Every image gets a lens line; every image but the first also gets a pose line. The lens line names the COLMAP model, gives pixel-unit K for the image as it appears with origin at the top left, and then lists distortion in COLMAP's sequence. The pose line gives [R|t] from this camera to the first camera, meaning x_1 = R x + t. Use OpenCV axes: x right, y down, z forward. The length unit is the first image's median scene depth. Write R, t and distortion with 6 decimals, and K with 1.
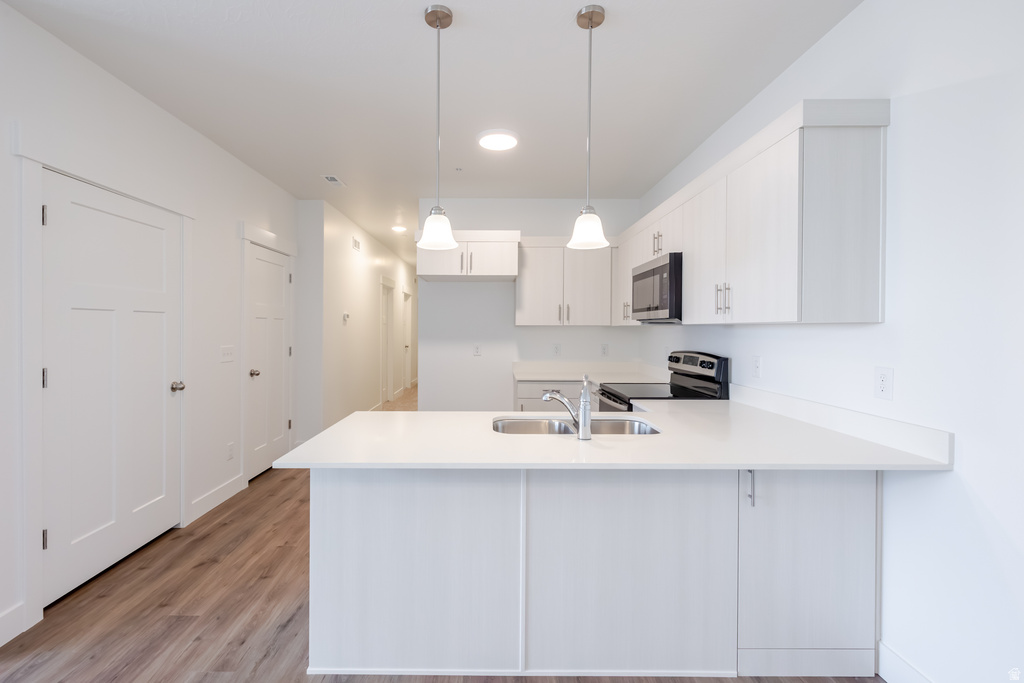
lens RADIAL K [[444.5, 0, 494.4], [0, 444.5, 331.9], [0, 0, 1]] dist [-0.000086, -0.000004]
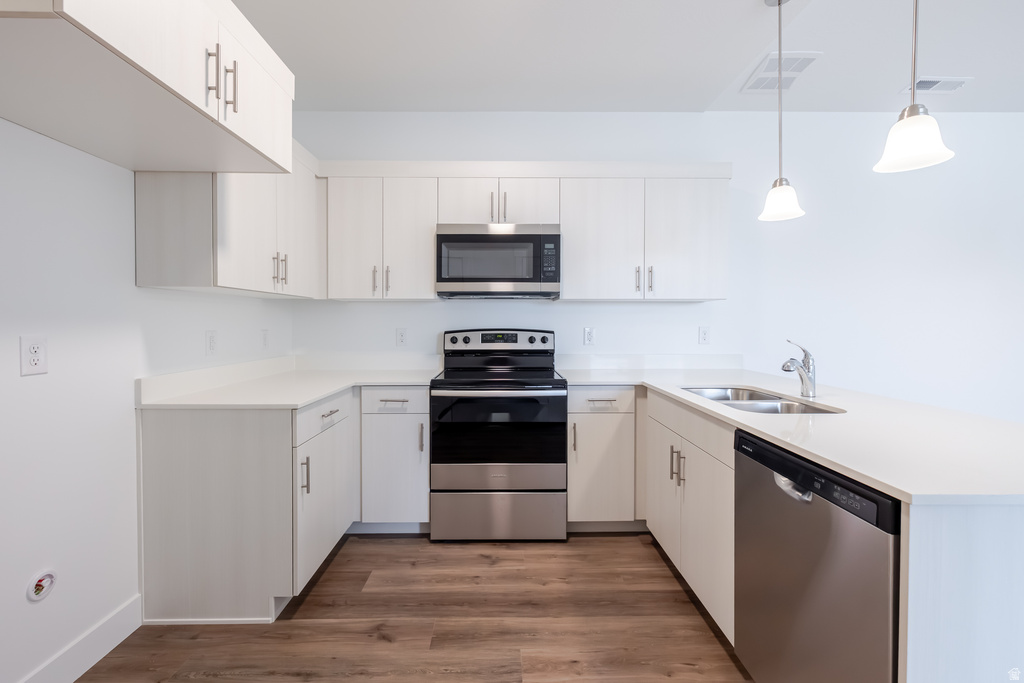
lens RADIAL K [[440.3, 0, 509.2], [0, 440.3, 318.7], [0, 0, 1]] dist [0.001068, 0.000210]
pose [[-0.013981, 0.004918, 0.999890, -0.478441], [0.005819, 0.999971, -0.004837, 0.026359], [-0.999885, 0.005750, -0.014009, 0.954671]]
